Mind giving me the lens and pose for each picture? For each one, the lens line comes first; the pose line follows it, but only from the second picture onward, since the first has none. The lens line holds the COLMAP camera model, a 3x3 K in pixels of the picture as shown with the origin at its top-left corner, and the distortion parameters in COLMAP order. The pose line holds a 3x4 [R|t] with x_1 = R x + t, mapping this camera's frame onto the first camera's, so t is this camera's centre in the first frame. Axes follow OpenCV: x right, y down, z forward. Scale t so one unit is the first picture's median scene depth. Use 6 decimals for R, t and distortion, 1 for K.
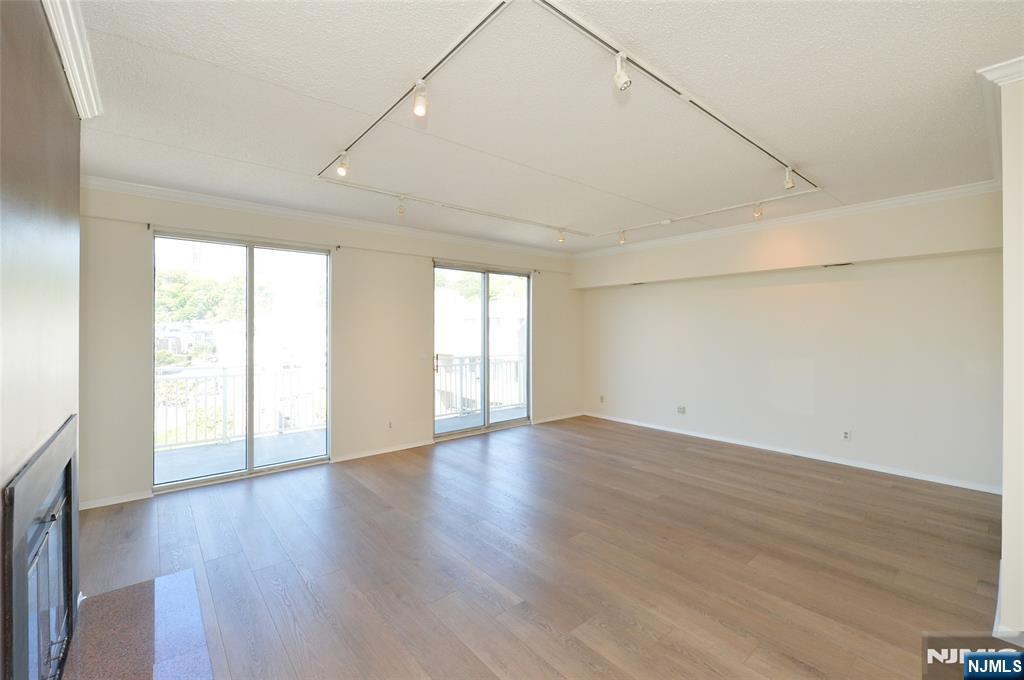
lens RADIAL K [[417.0, 0, 499.7], [0, 417.0, 343.9], [0, 0, 1]] dist [-0.012072, 0.000976]
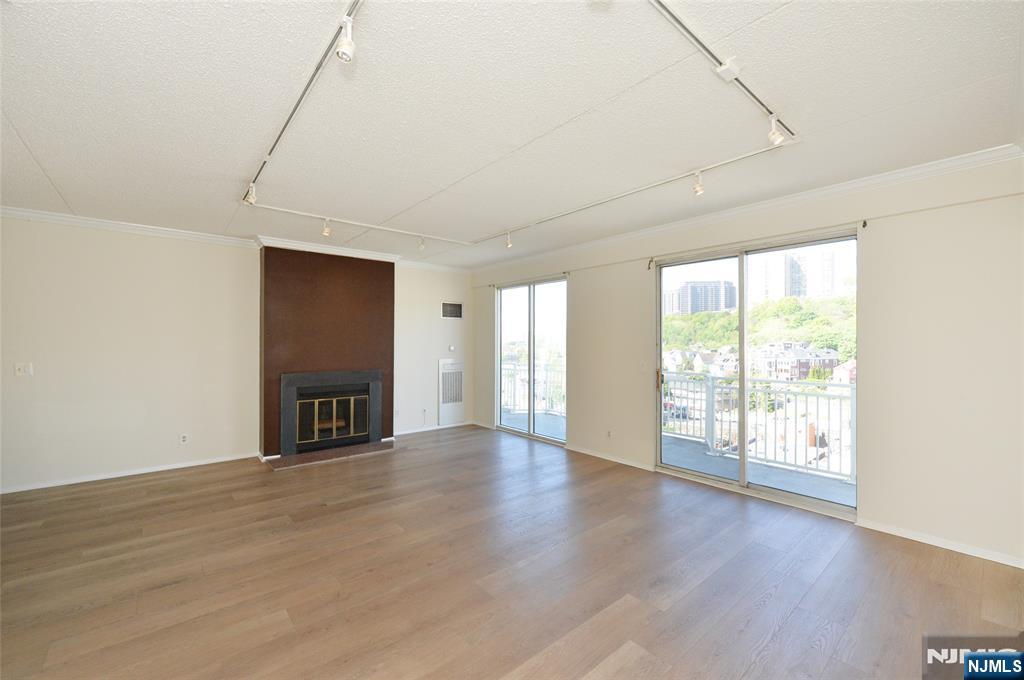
lens RADIAL K [[417.0, 0, 507.4], [0, 417.0, 345.2], [0, 0, 1]] dist [-0.012072, 0.000976]
pose [[0.022125, 0.006800, -0.999732, 0.928040], [-0.034061, 0.999401, 0.006044, -0.021561], [0.999175, 0.033918, 0.022343, 0.903856]]
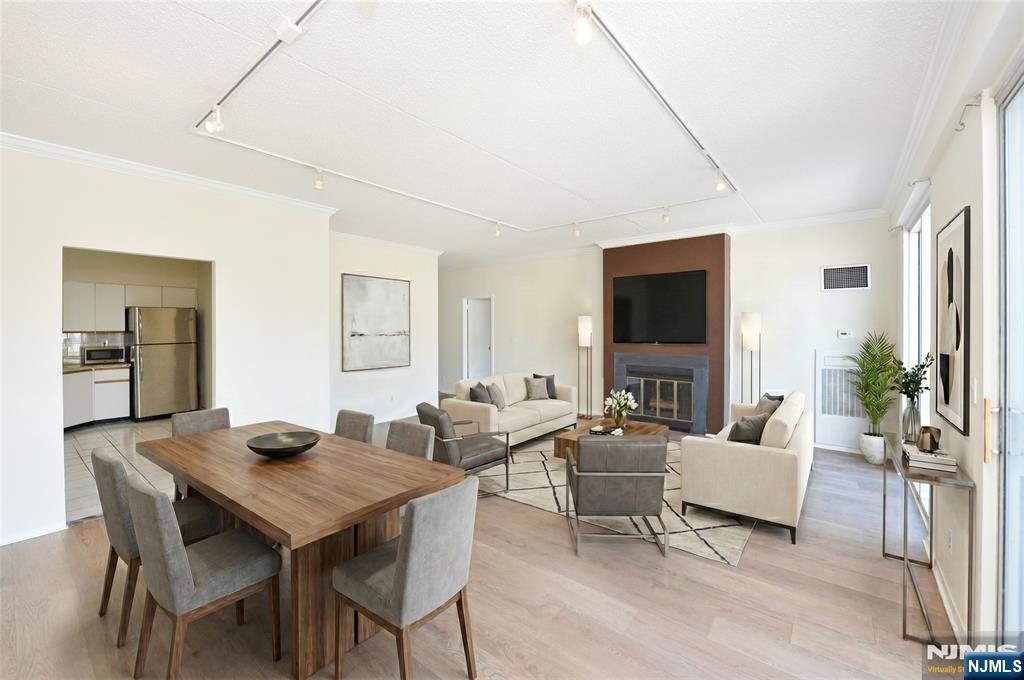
lens RADIAL K [[417.0, 0, 523.5], [0, 417.0, 327.0], [0, 0, 1]] dist [-0.012072, 0.000976]
pose [[-0.973767, 0.002733, -0.227530, 0.331361], [-0.005508, 0.999352, 0.035577, -0.046758], [0.227480, 0.035897, -0.973121, 1.635580]]
